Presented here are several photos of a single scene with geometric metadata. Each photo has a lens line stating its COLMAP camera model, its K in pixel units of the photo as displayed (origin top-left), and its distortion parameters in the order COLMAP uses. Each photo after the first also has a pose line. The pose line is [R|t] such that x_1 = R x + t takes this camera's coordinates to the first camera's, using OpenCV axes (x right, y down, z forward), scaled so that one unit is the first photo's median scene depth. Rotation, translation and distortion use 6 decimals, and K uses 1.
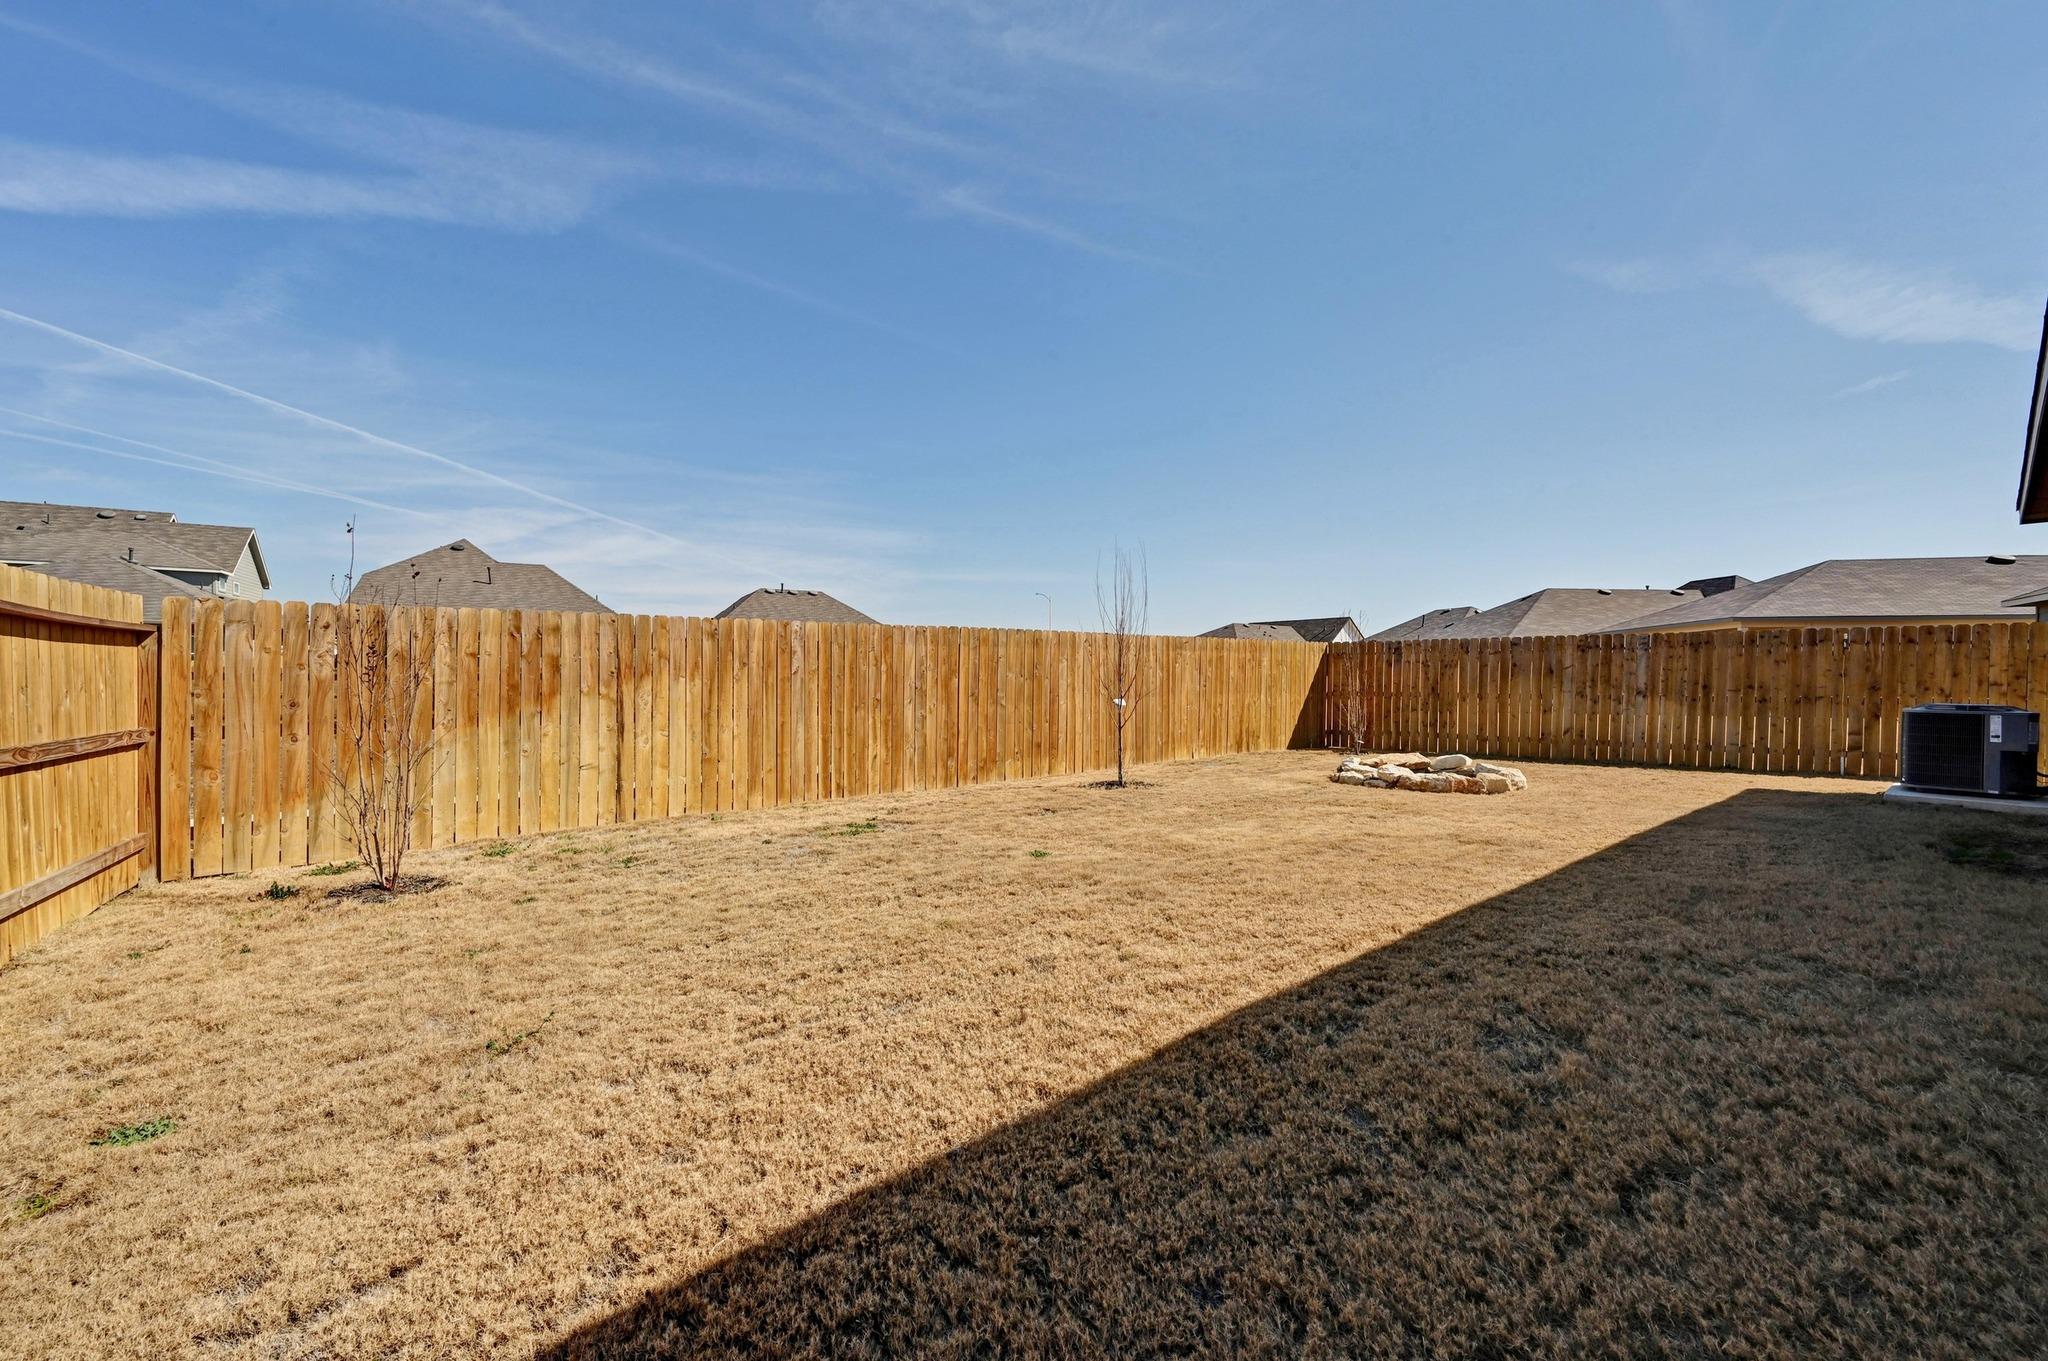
lens RADIAL K [[812.3, 0, 1025.0], [0, 812.3, 681.4], [0, 0, 1]] dist [0.000420, -0.000184]
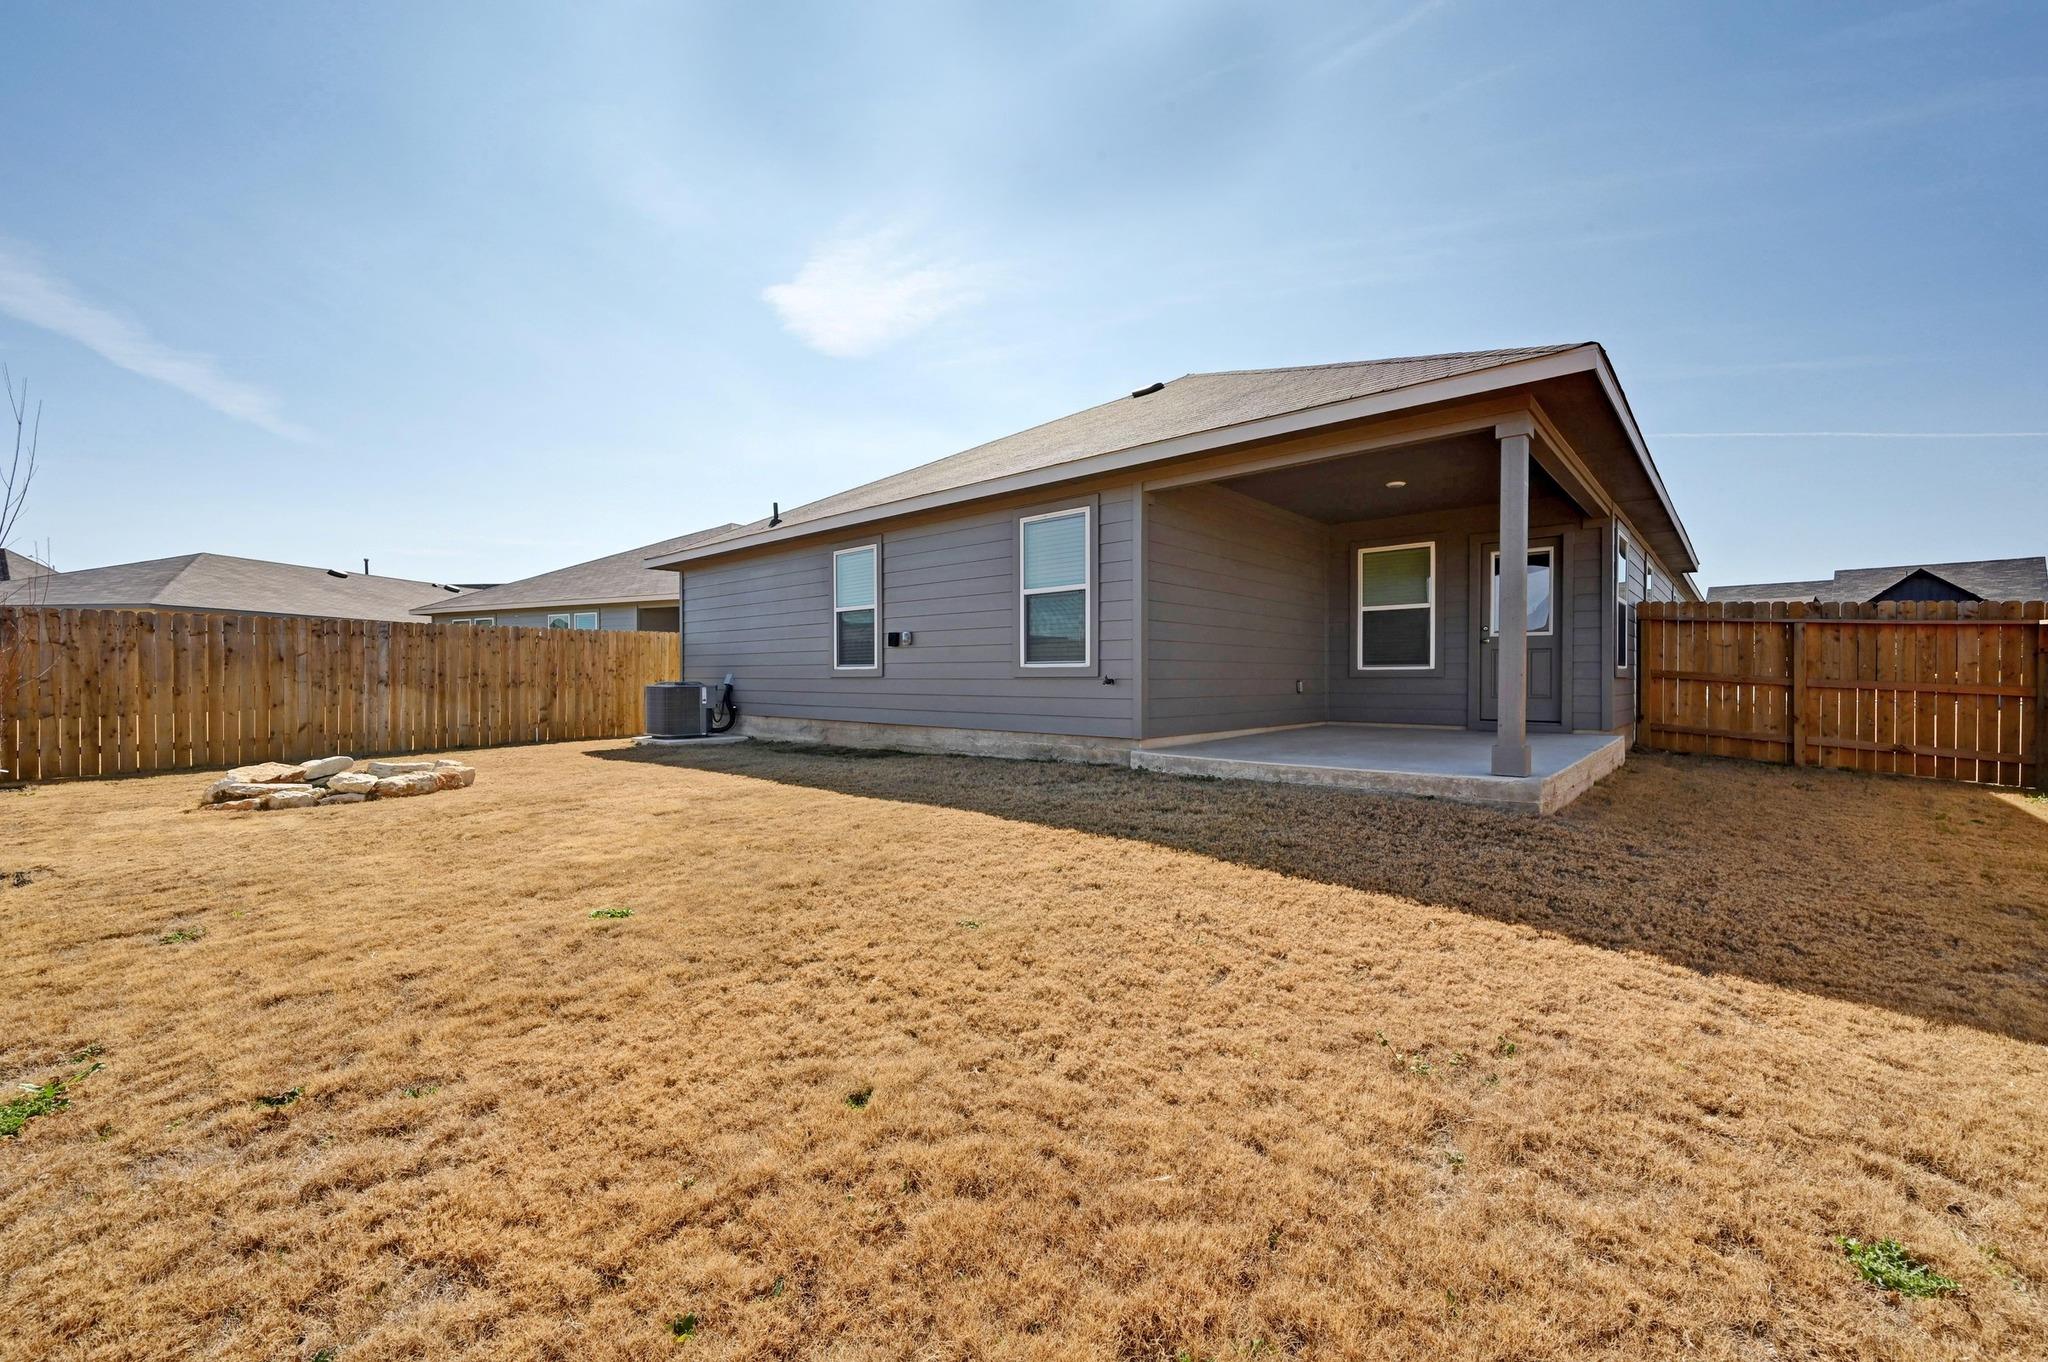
lens RADIAL K [[812.3, 0, 1013.5], [0, 812.3, 689.9], [0, 0, 1]] dist [0.000420, -0.000184]
pose [[-0.132161, -0.024663, 0.990921, -0.322720], [0.010343, 0.999602, 0.026259, 0.006498], [-0.991174, 0.013720, -0.131854, 0.372908]]
